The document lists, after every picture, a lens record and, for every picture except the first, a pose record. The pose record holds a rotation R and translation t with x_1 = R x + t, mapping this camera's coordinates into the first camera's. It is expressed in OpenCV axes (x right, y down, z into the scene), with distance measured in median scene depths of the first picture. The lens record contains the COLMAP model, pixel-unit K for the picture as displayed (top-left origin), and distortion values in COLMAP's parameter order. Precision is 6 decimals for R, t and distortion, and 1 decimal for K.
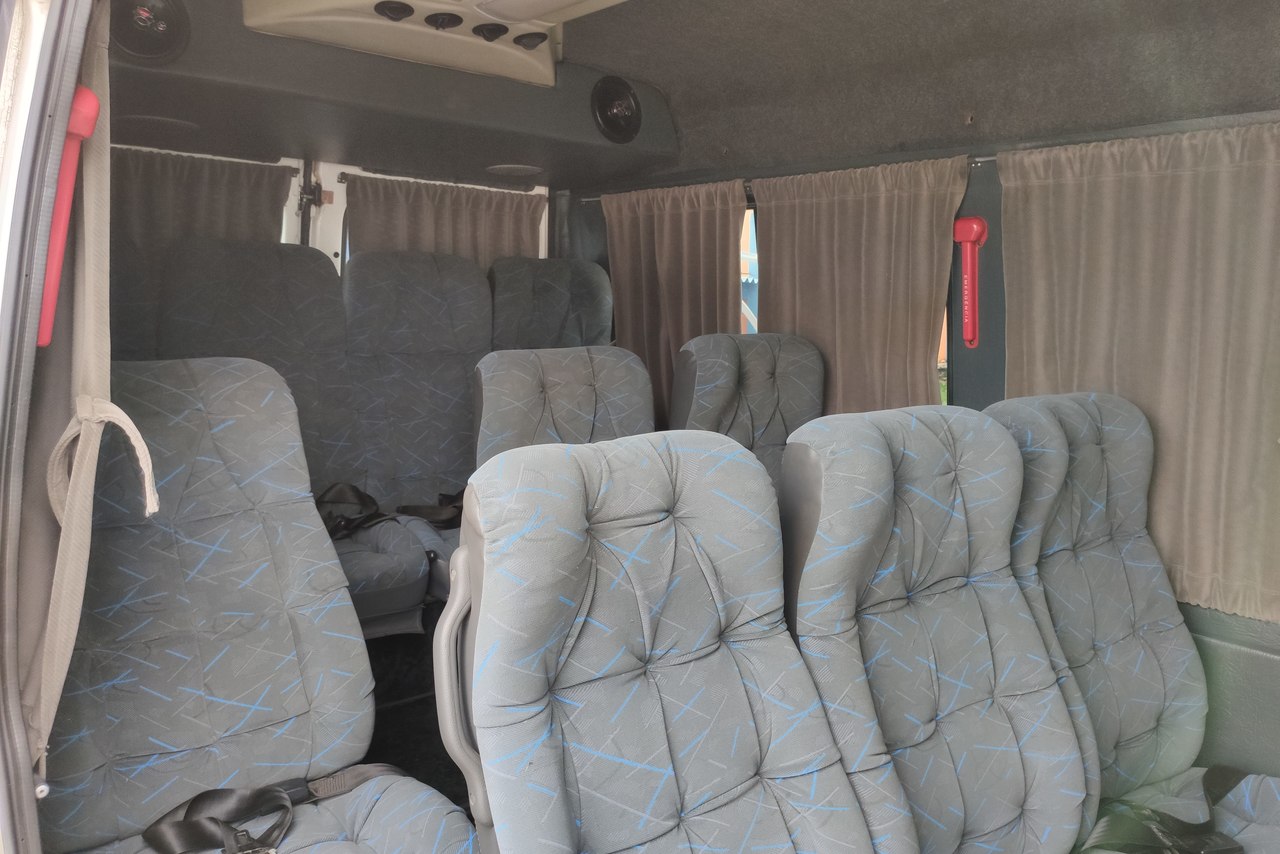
lens RADIAL K [[965.3, 0, 640.0], [0, 965.3, 439.5], [0, 0, 1]] dist [0.070634, -0.109276]
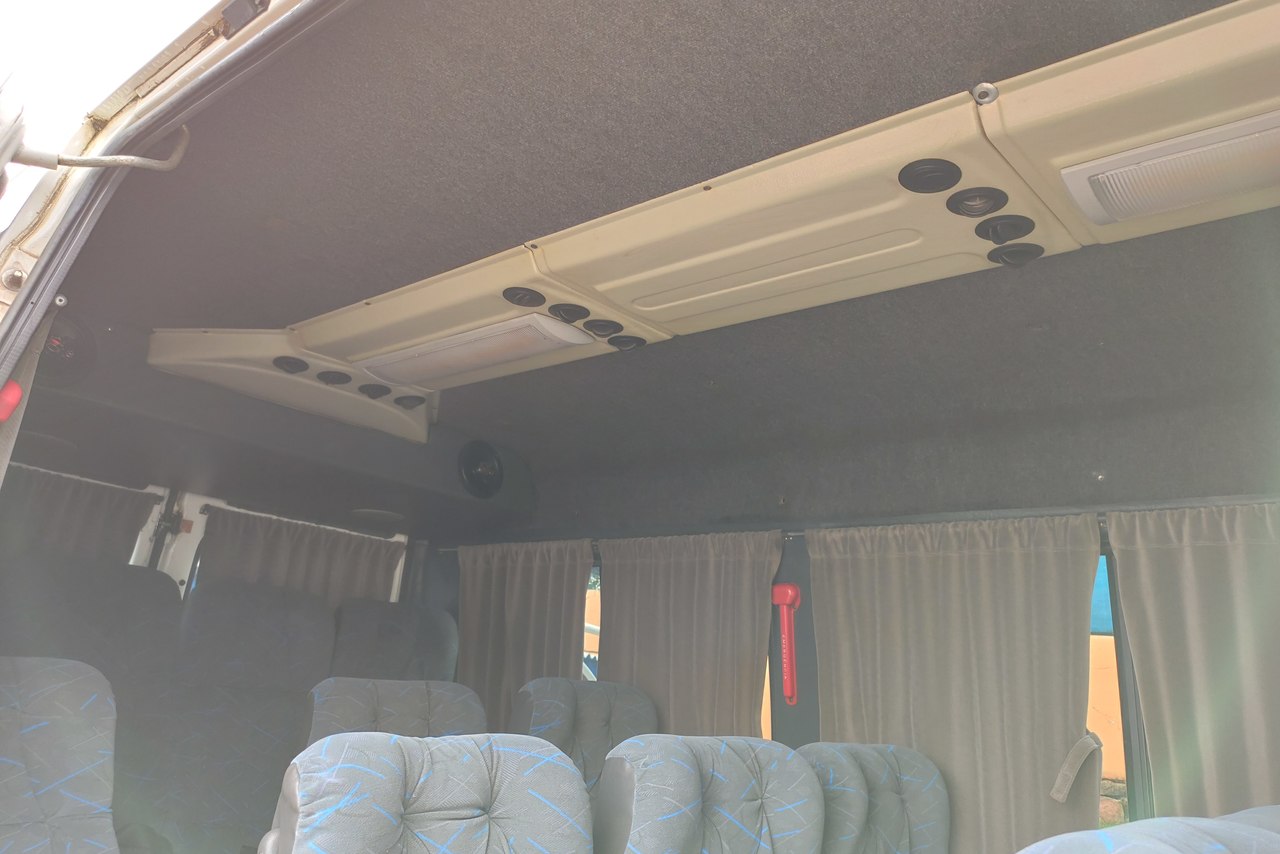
lens RADIAL K [[965.3, 0, 644.3], [0, 965.3, 433.6], [0, 0, 1]] dist [0.070634, -0.109276]
pose [[0.986499, 0.094140, 0.134008, 0.012331], [-0.036308, 0.923628, -0.381567, 0.056095], [-0.159694, 0.371550, 0.914576, -0.081136]]
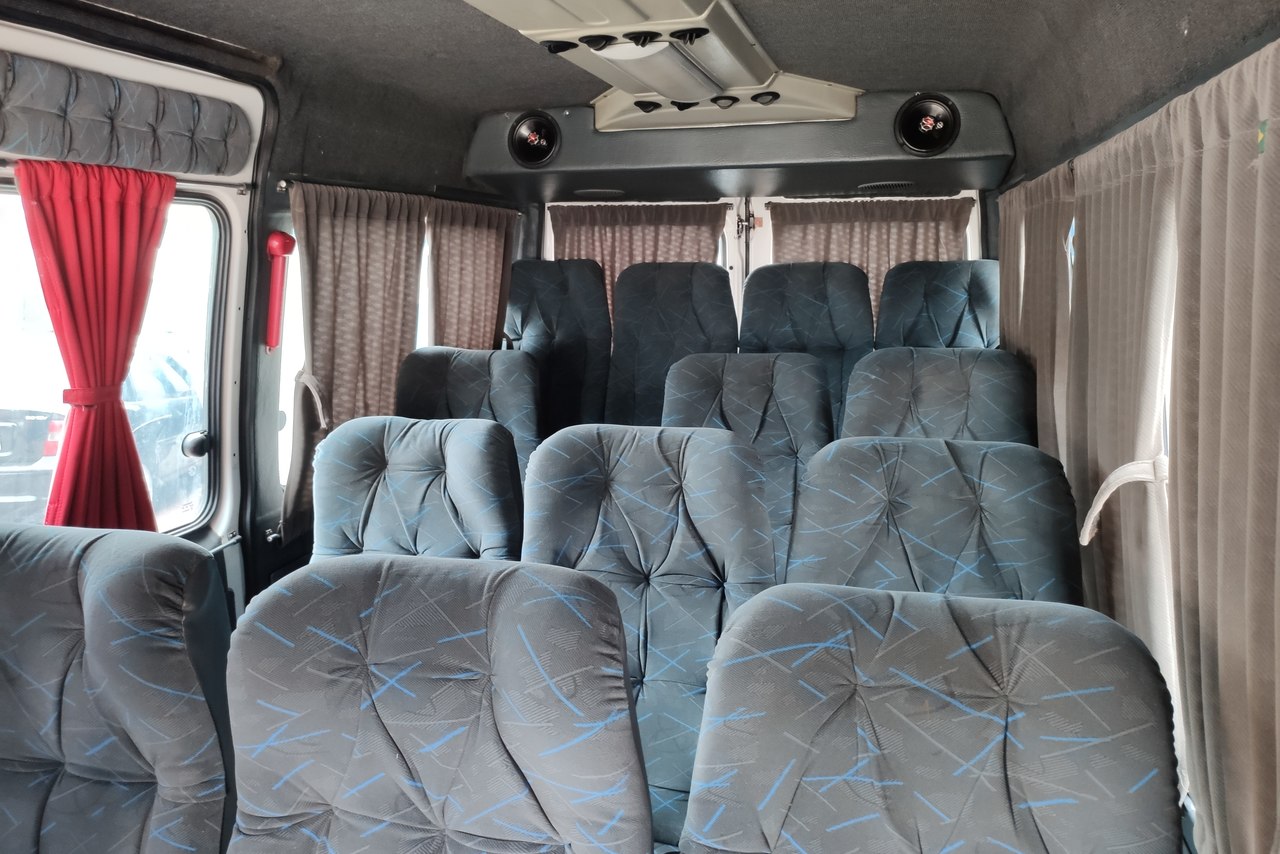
lens RADIAL K [[965.3, 0, 634.6], [0, 965.3, 425.6], [0, 0, 1]] dist [0.070634, -0.109276]
pose [[0.563784, 0.118922, -0.817316, 0.978316], [-0.100440, 0.992107, 0.075072, -0.095115], [0.819792, 0.039766, 0.571279, 0.230754]]
